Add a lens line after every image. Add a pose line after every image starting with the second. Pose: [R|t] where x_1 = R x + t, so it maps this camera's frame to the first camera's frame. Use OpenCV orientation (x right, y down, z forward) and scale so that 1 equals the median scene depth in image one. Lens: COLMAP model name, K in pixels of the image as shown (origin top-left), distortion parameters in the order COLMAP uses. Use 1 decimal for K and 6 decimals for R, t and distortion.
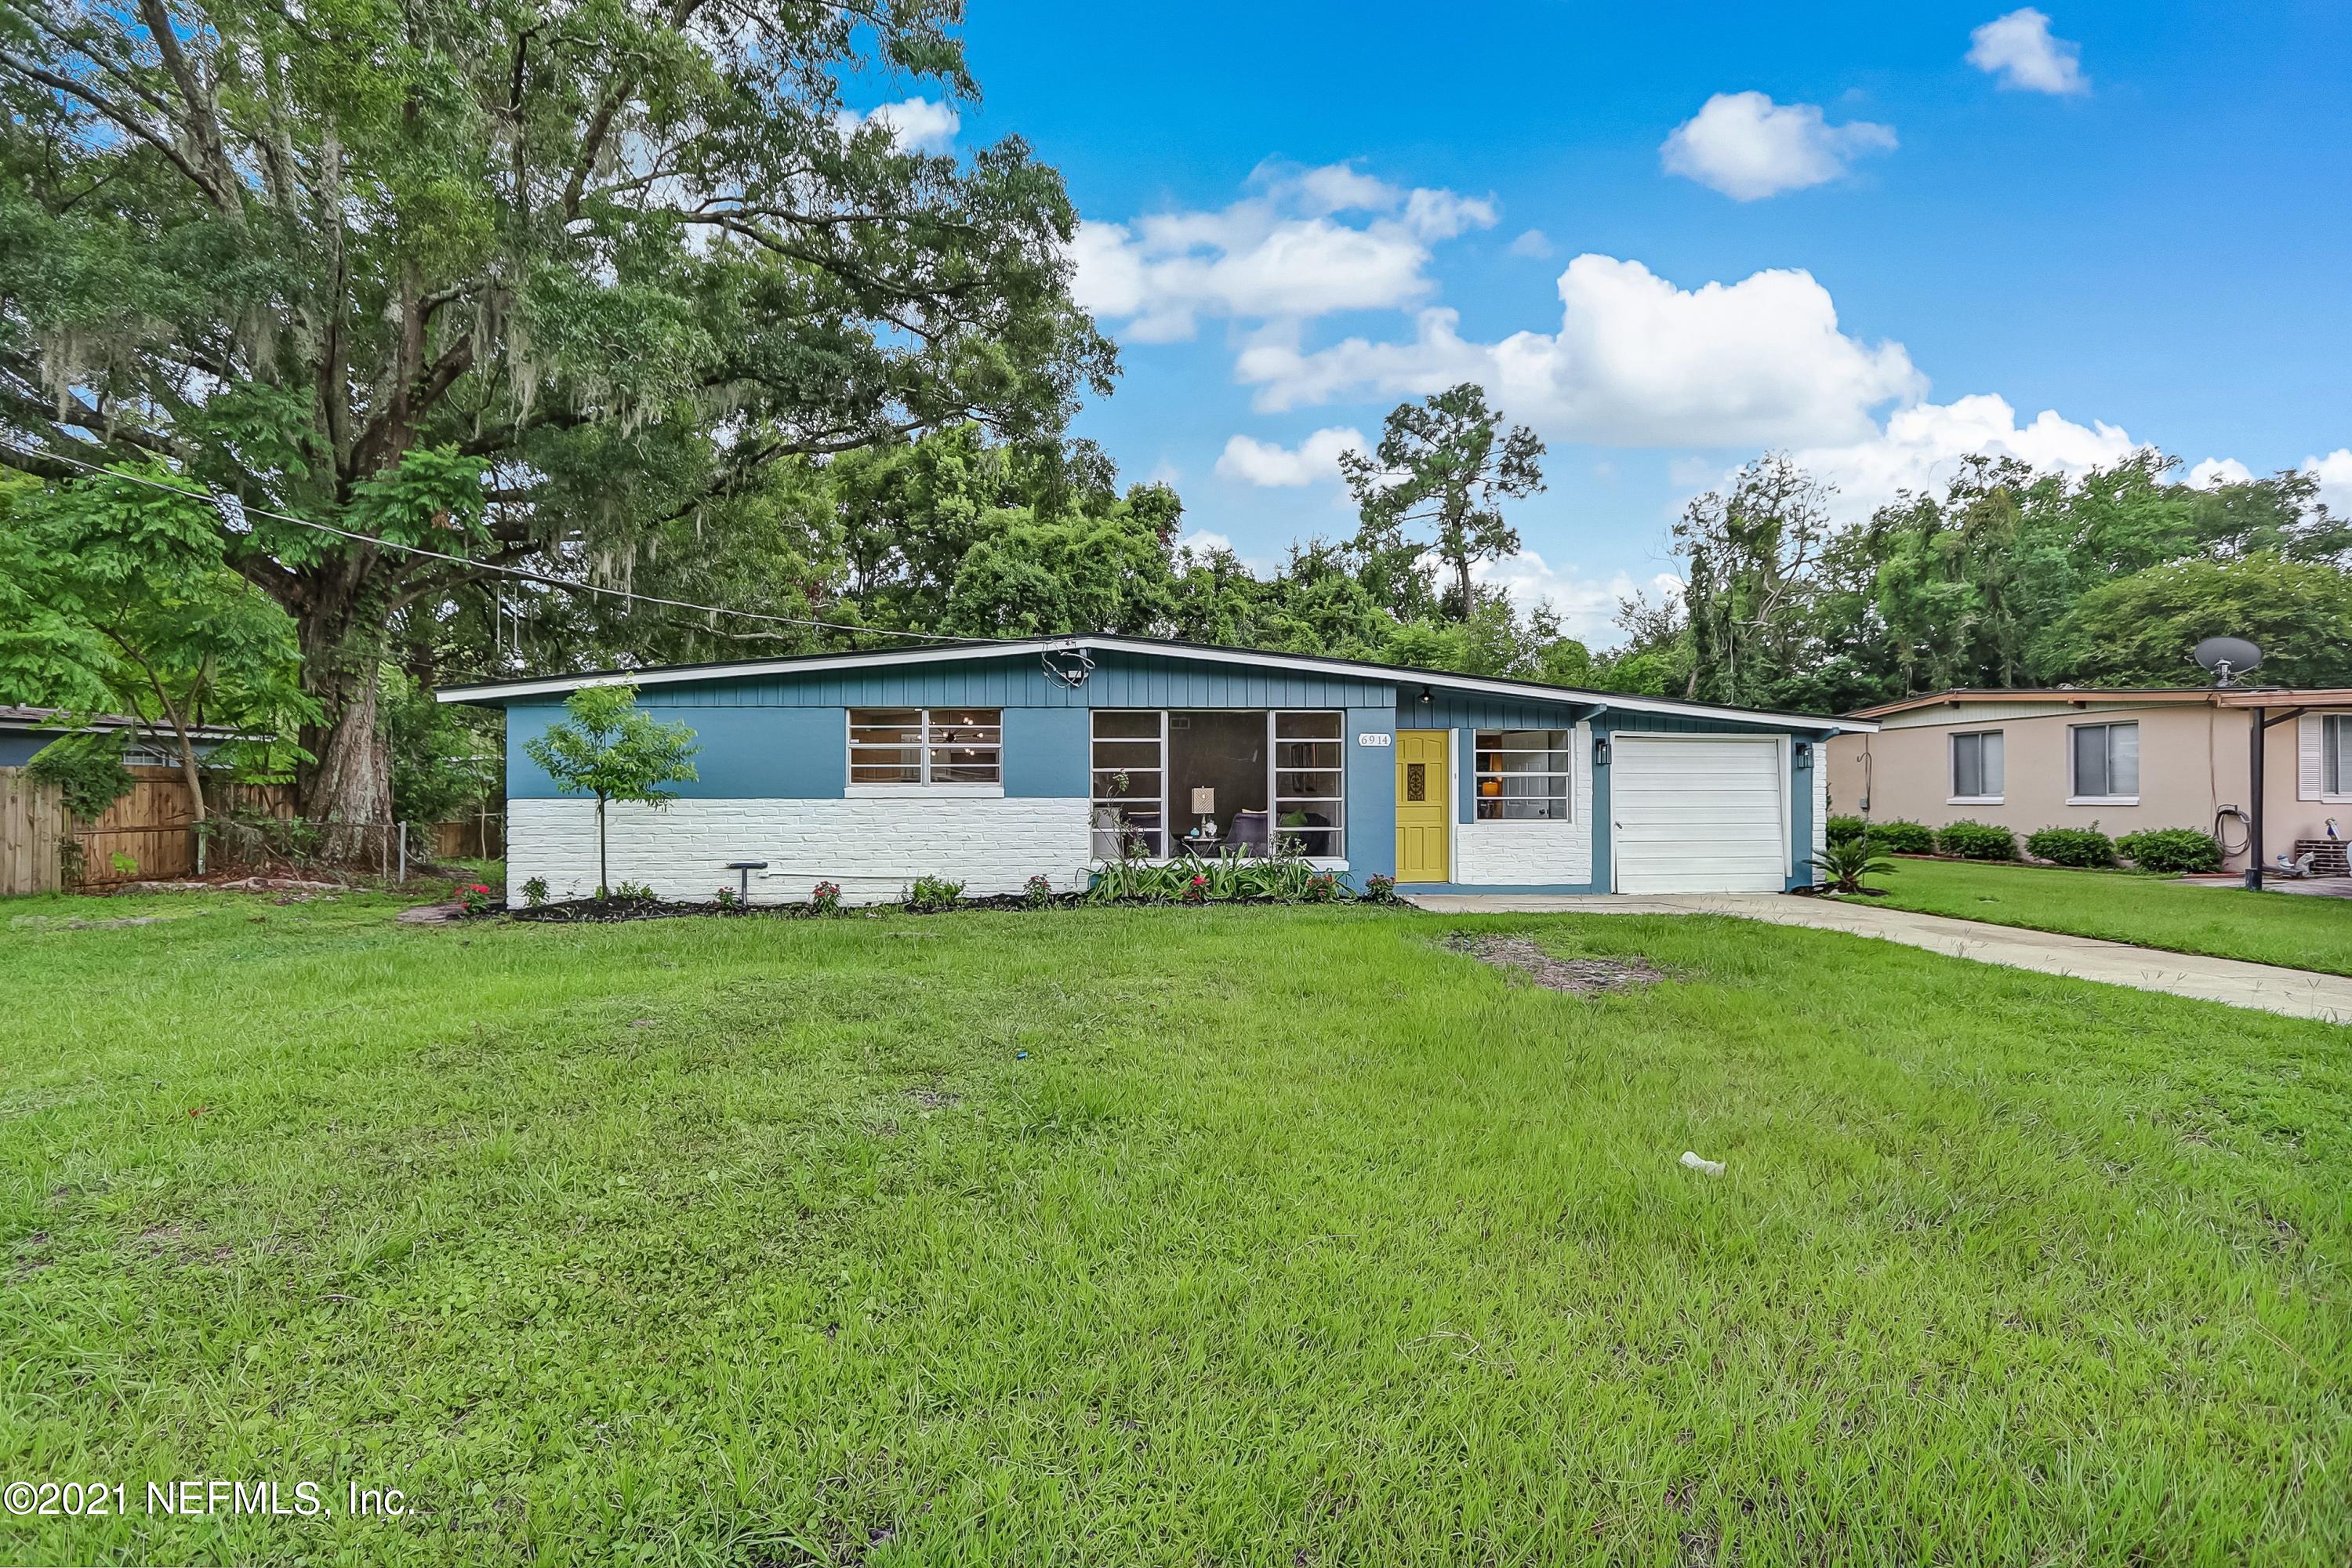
lens RADIAL K [[1111.7, 0, 1163.9], [0, 1111.7, 781.8], [0, 0, 1]] dist [-0.012039, 0.001312]
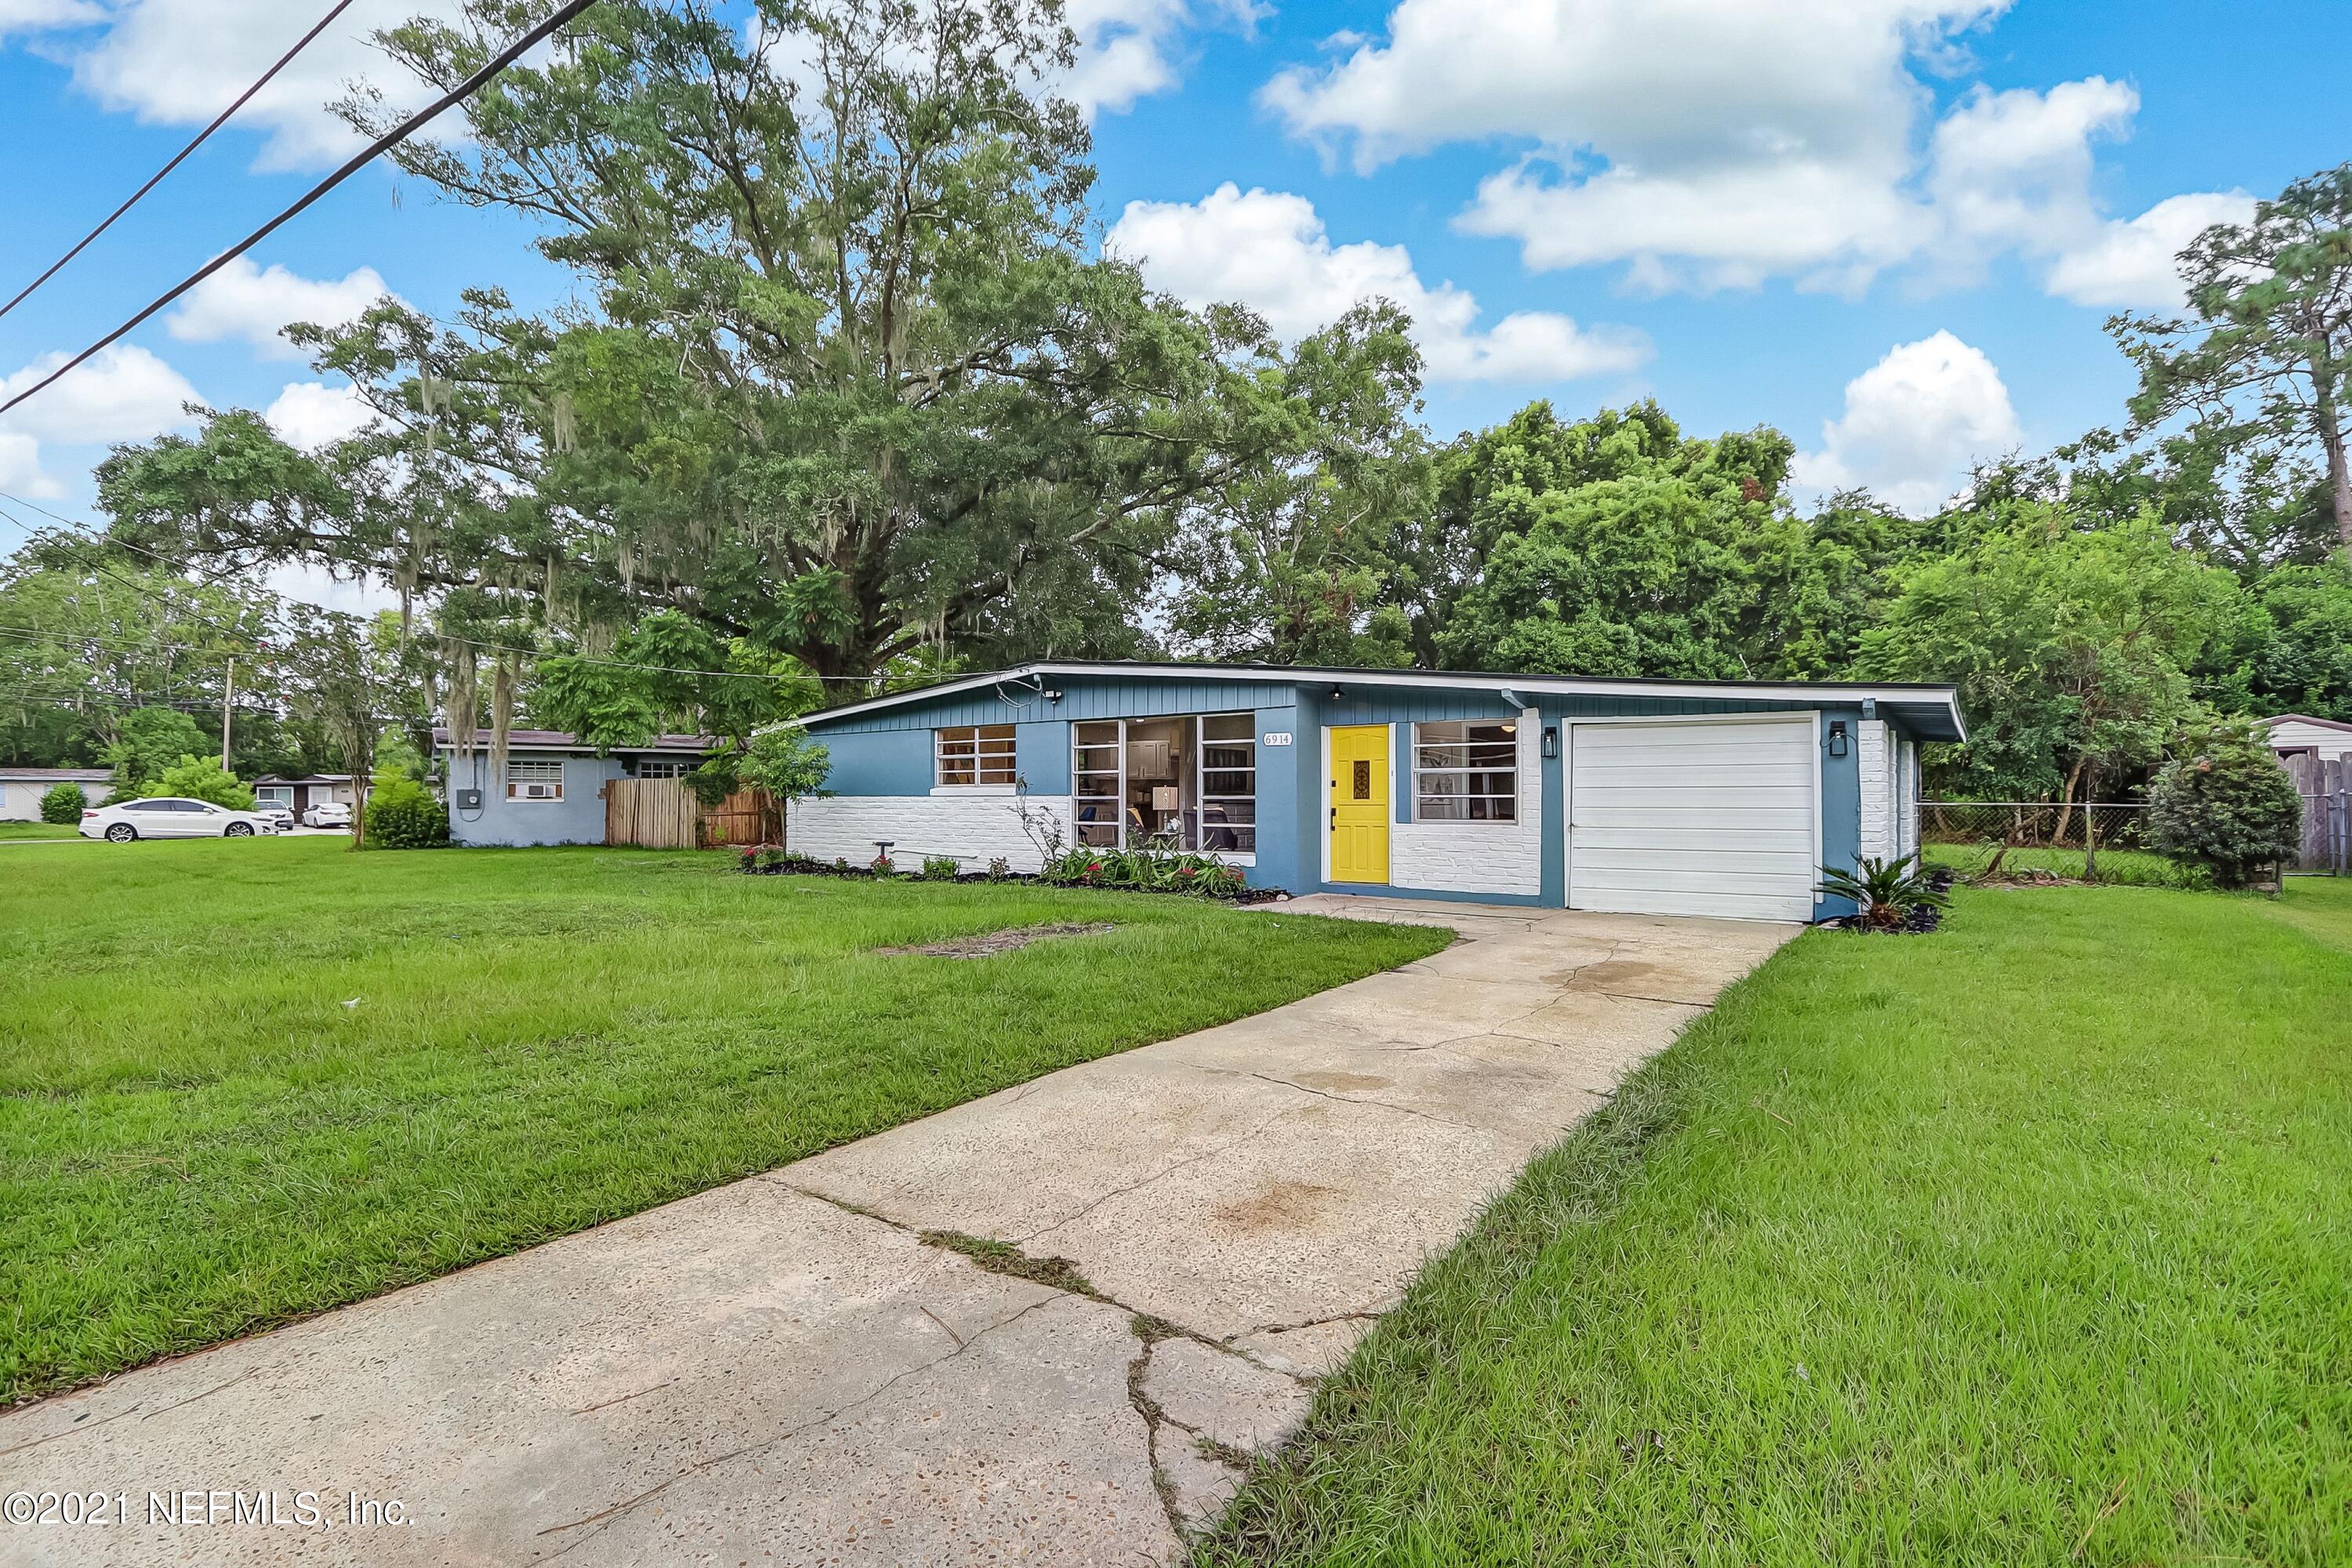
lens RADIAL K [[1111.7, 0, 1175.7], [0, 1111.7, 801.6], [0, 0, 1]] dist [-0.012039, 0.001312]
pose [[0.750688, 0.004688, -0.660640, 0.751300], [0.012437, 0.999697, 0.021227, -0.003116], [0.660539, -0.024152, 0.750403, 0.162444]]
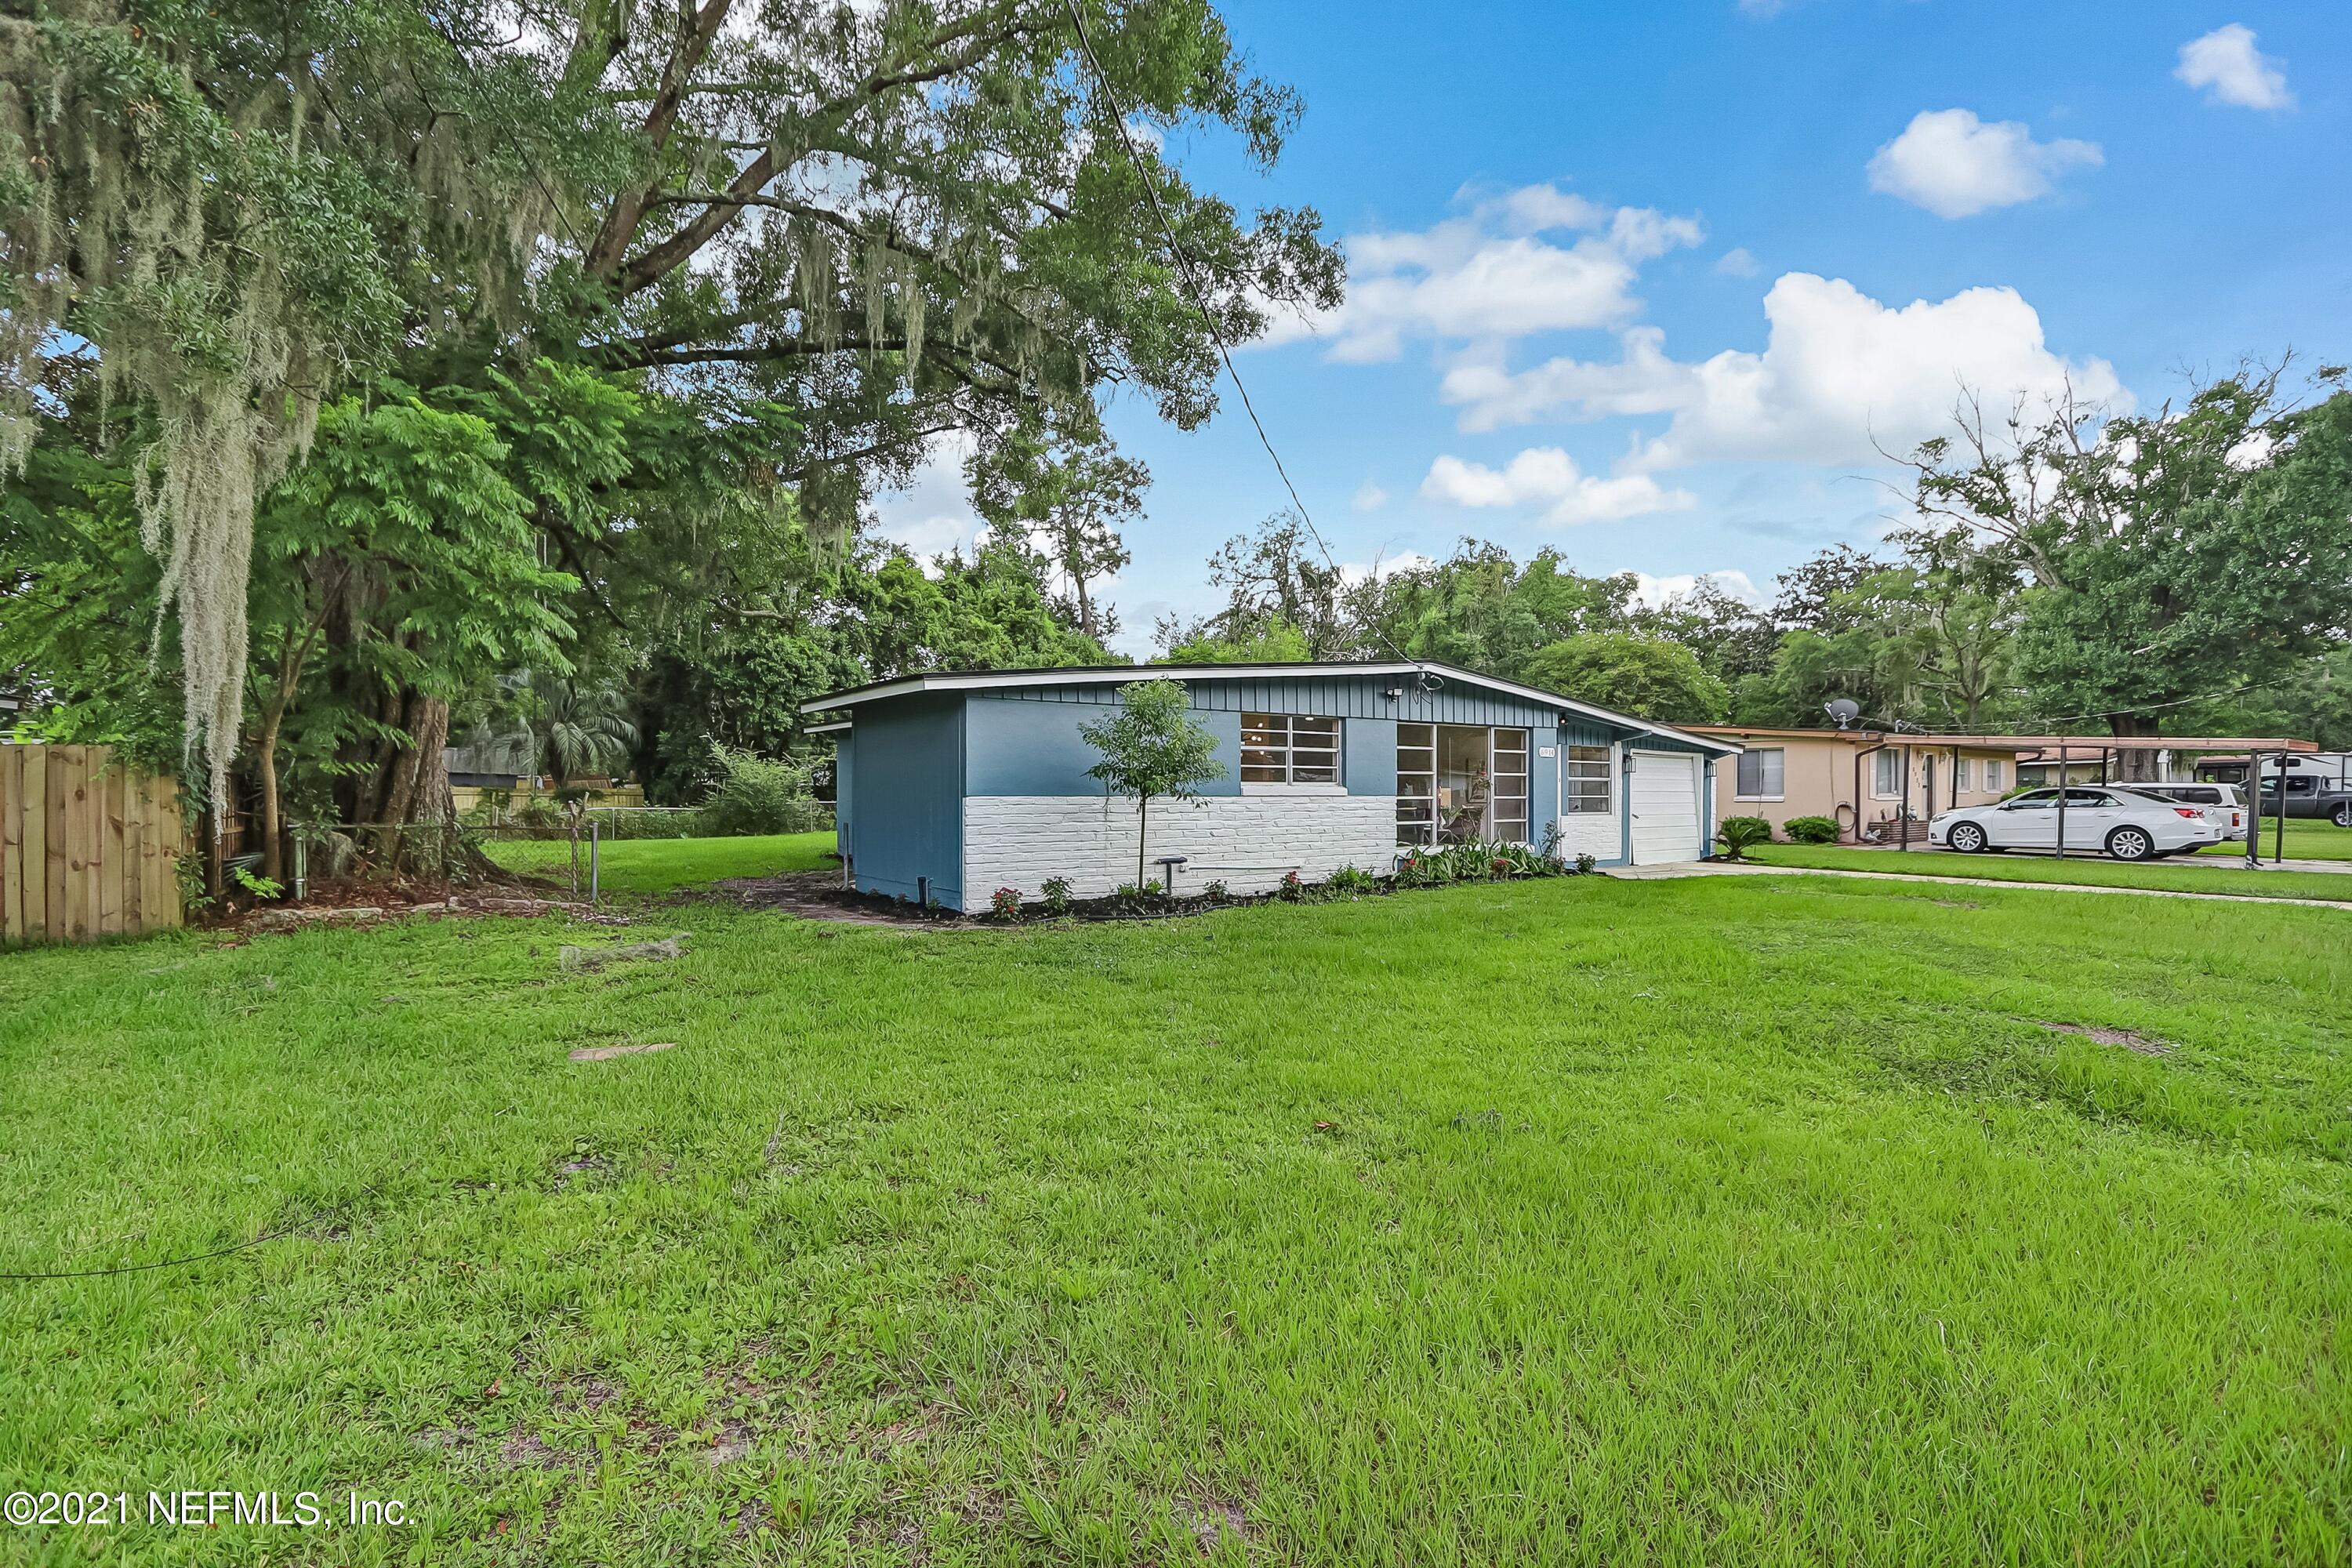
lens RADIAL K [[1111.7, 0, 1162.4], [0, 1111.7, 785.7], [0, 0, 1]] dist [-0.012039, 0.001312]
pose [[0.865812, 0.006582, 0.500327, -0.809986], [-0.010222, 0.999937, 0.004533, 0.000714], [-0.500266, -0.009039, 0.865825, 0.090224]]
